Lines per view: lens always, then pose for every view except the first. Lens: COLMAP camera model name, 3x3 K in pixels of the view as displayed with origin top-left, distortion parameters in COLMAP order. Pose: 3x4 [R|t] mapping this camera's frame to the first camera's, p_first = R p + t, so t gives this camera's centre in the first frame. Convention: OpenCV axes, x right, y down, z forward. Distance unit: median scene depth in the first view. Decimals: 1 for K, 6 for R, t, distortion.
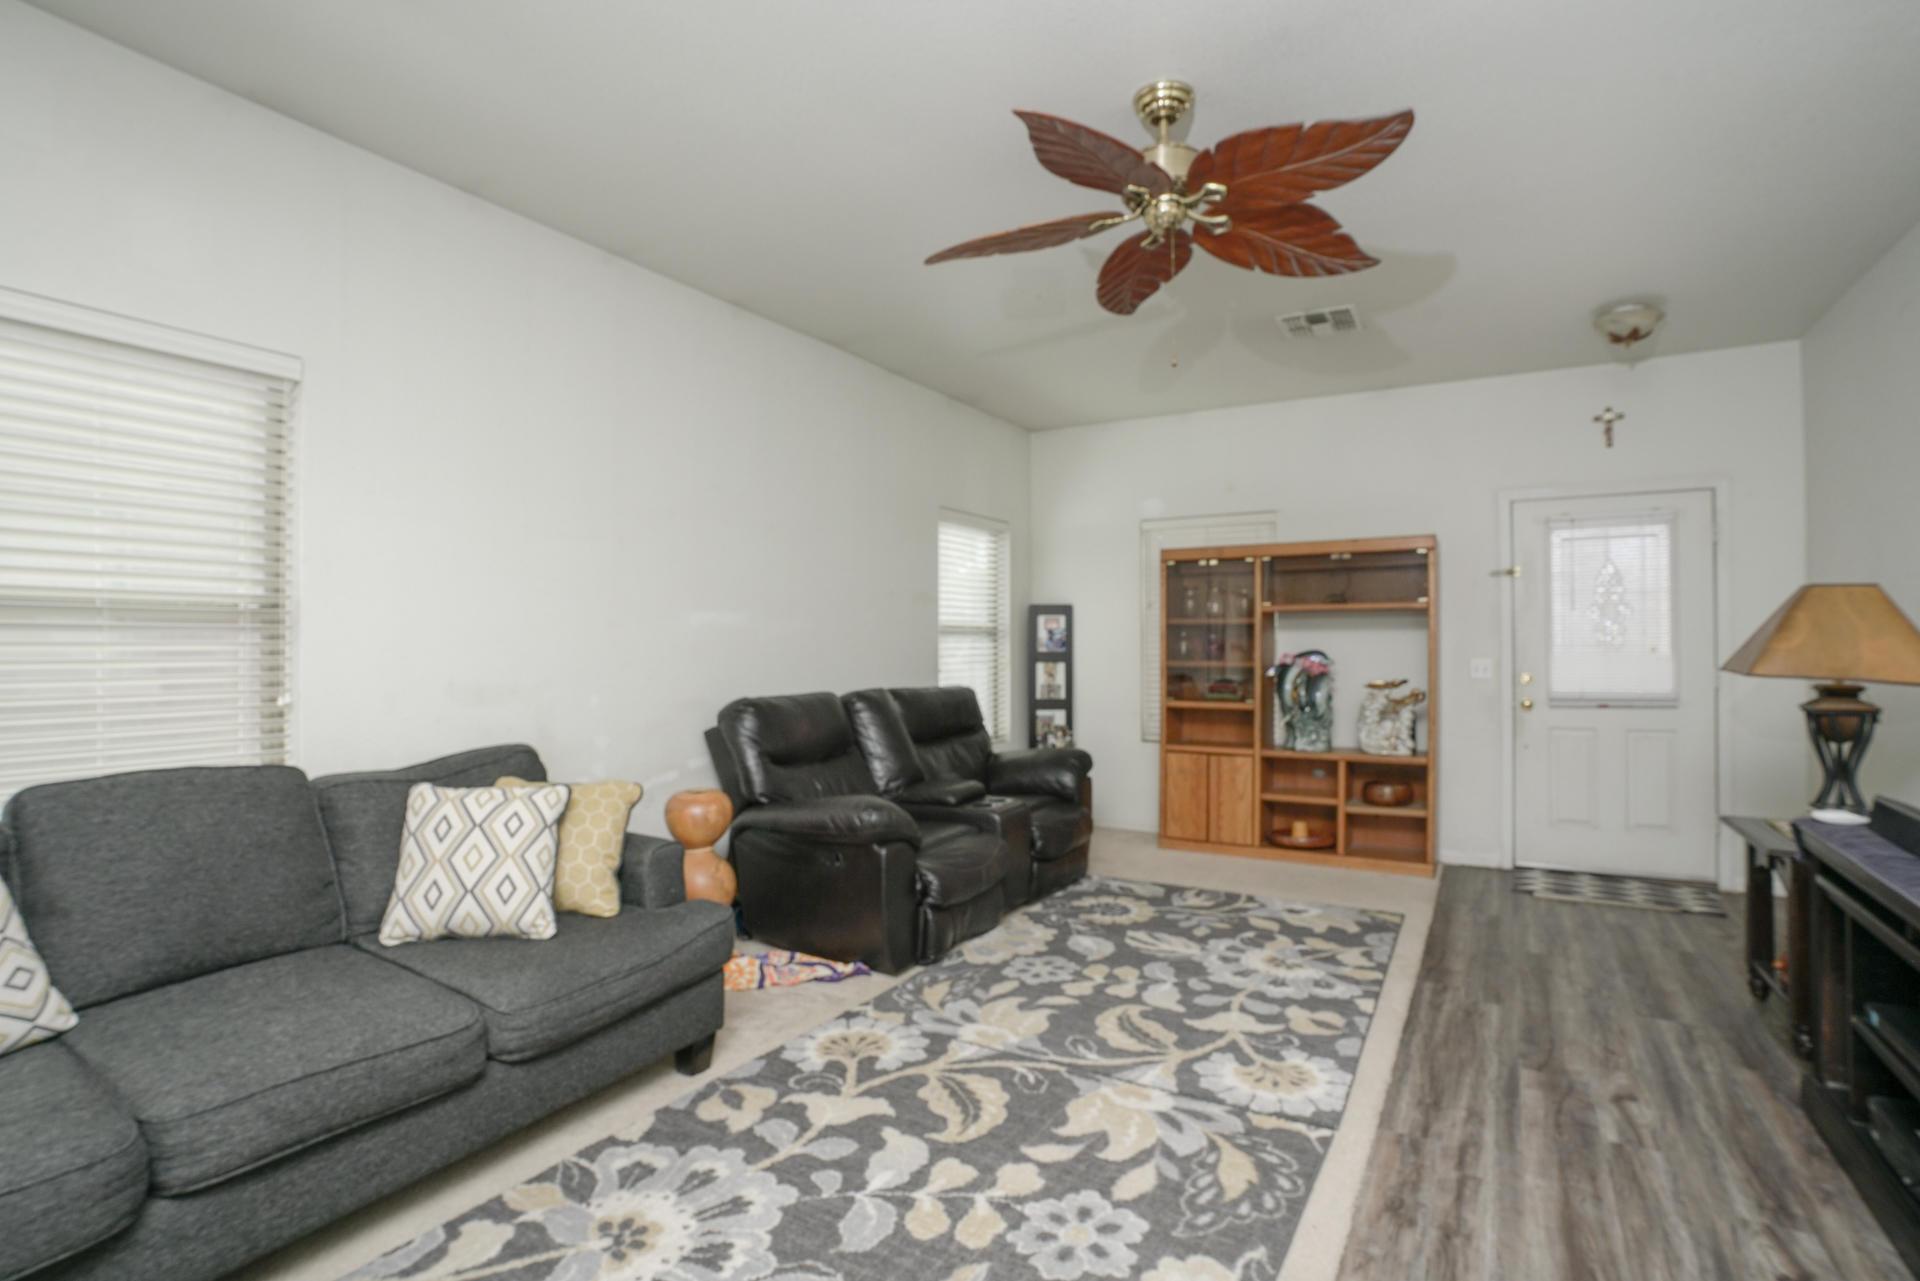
lens RADIAL K [[942.5, 0, 967.9], [0, 942.5, 639.1], [0, 0, 1]] dist [-0.023426, 0.000086]
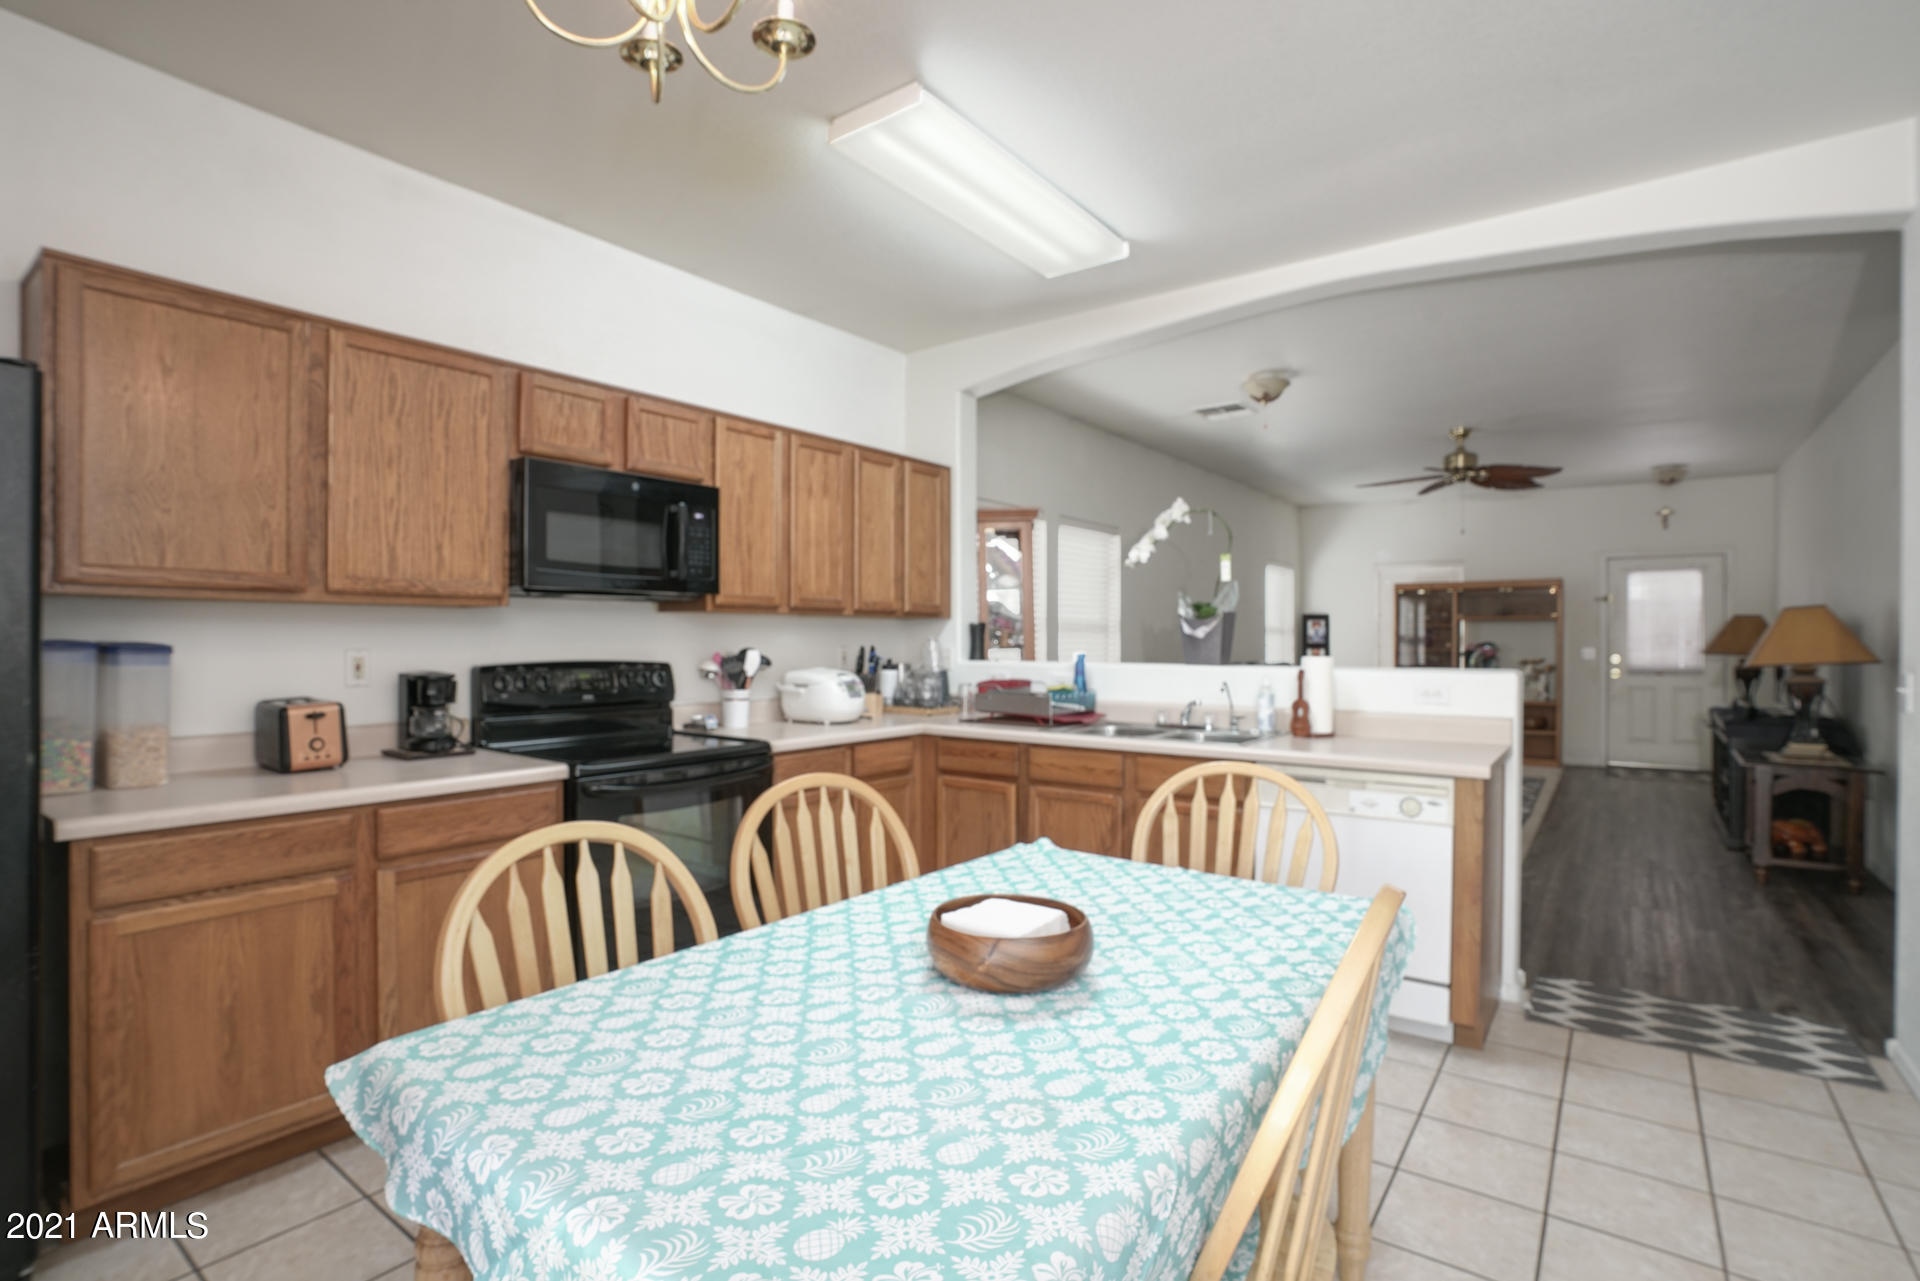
lens RADIAL K [[926.9, 0, 950.8], [0, 926.9, 643.6], [0, 0, 1]] dist [-0.042068, 0.009690]
pose [[0.991864, -0.000131, -0.127305, -0.610879], [0.002680, 0.999799, 0.019851, -0.034332], [0.127277, -0.020031, 0.991665, -1.226229]]
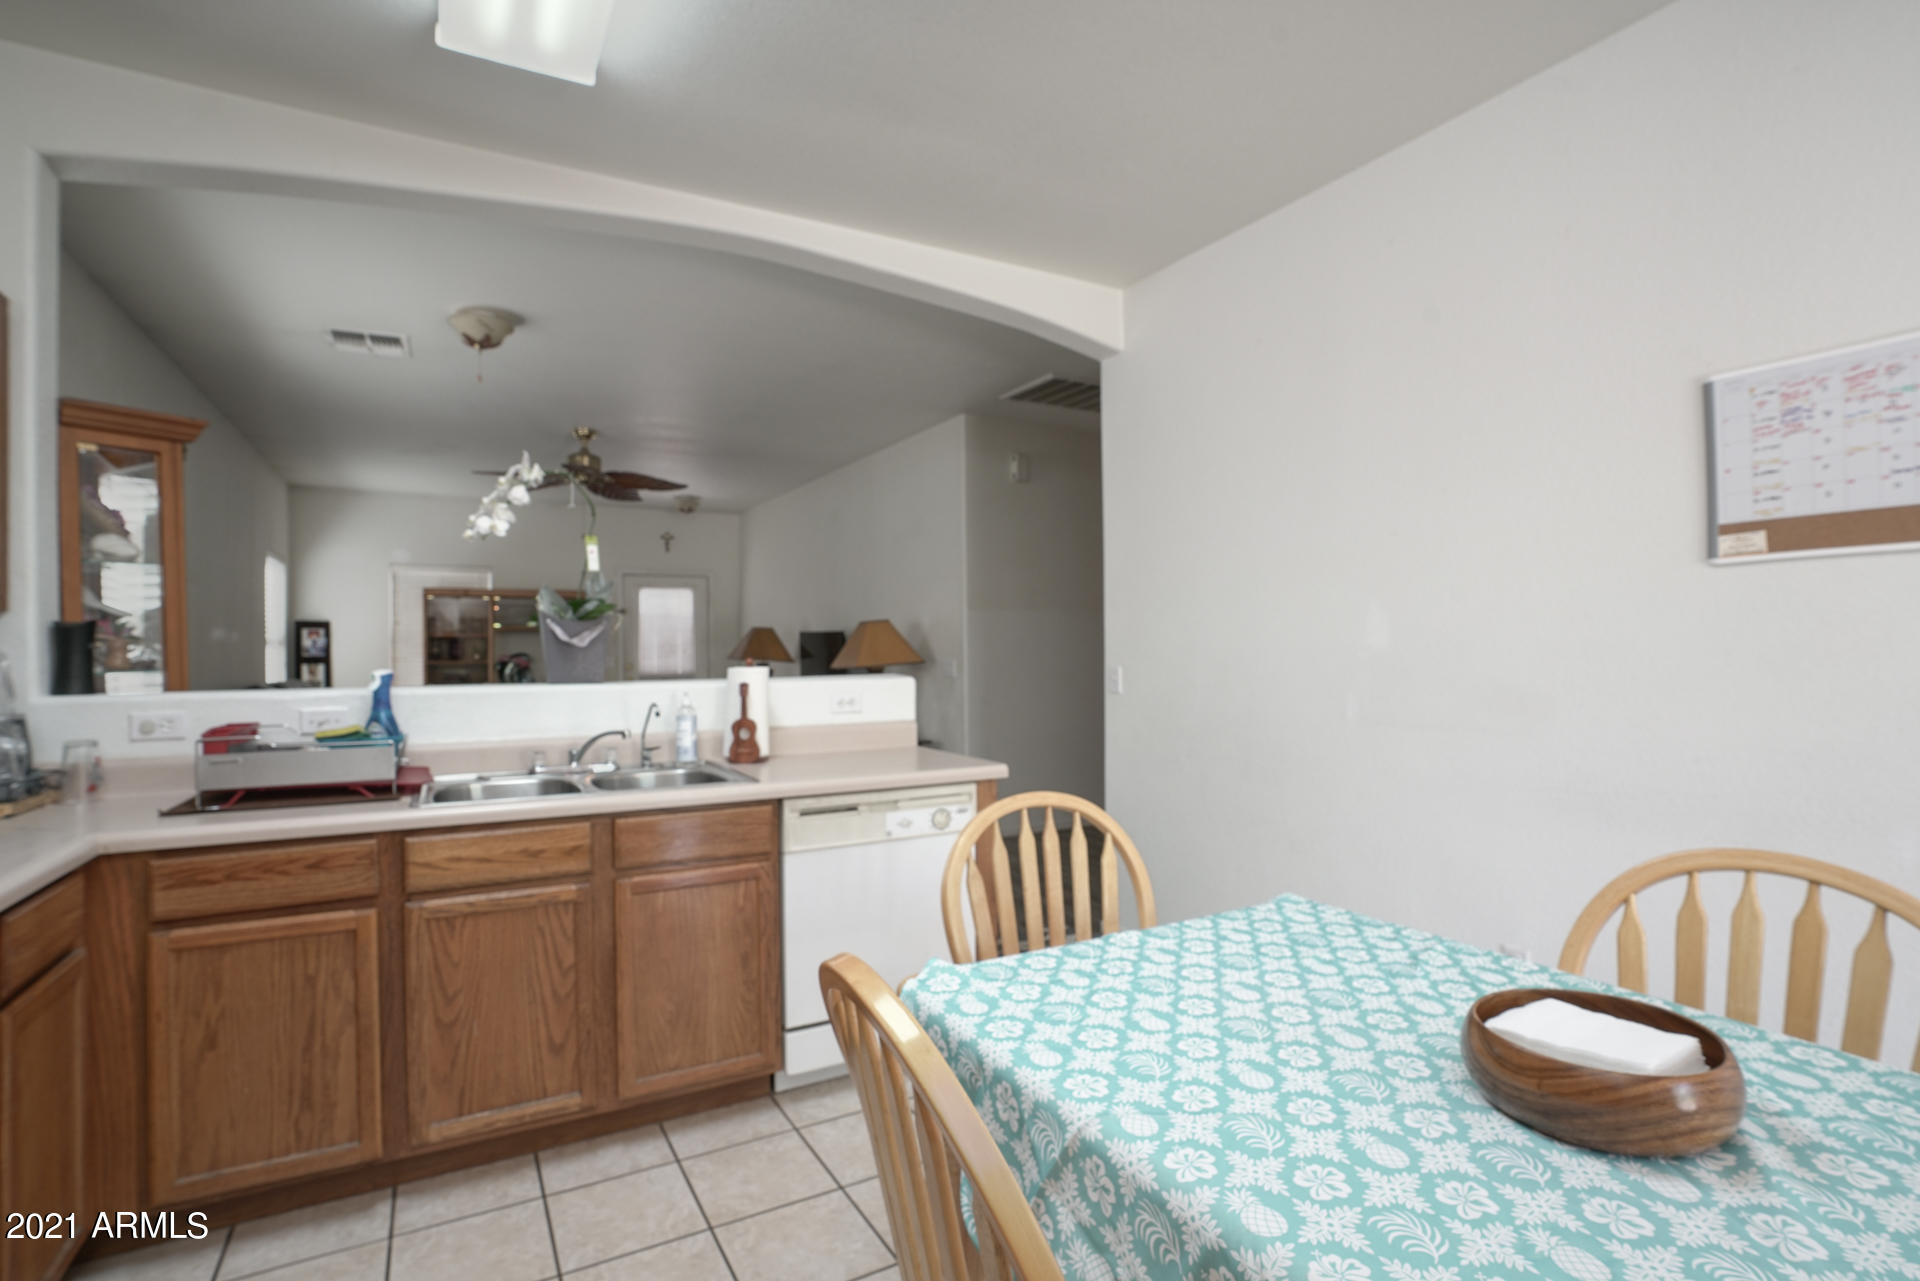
lens RADIAL K [[926.9, 0, 958.1], [0, 926.9, 648.0], [0, 0, 1]] dist [-0.042068, 0.009690]
pose [[0.512645, -0.007820, 0.858565, -0.978757], [-0.002651, 0.999939, 0.010690, -0.027047], [-0.858597, -0.007756, 0.512593, -0.791561]]
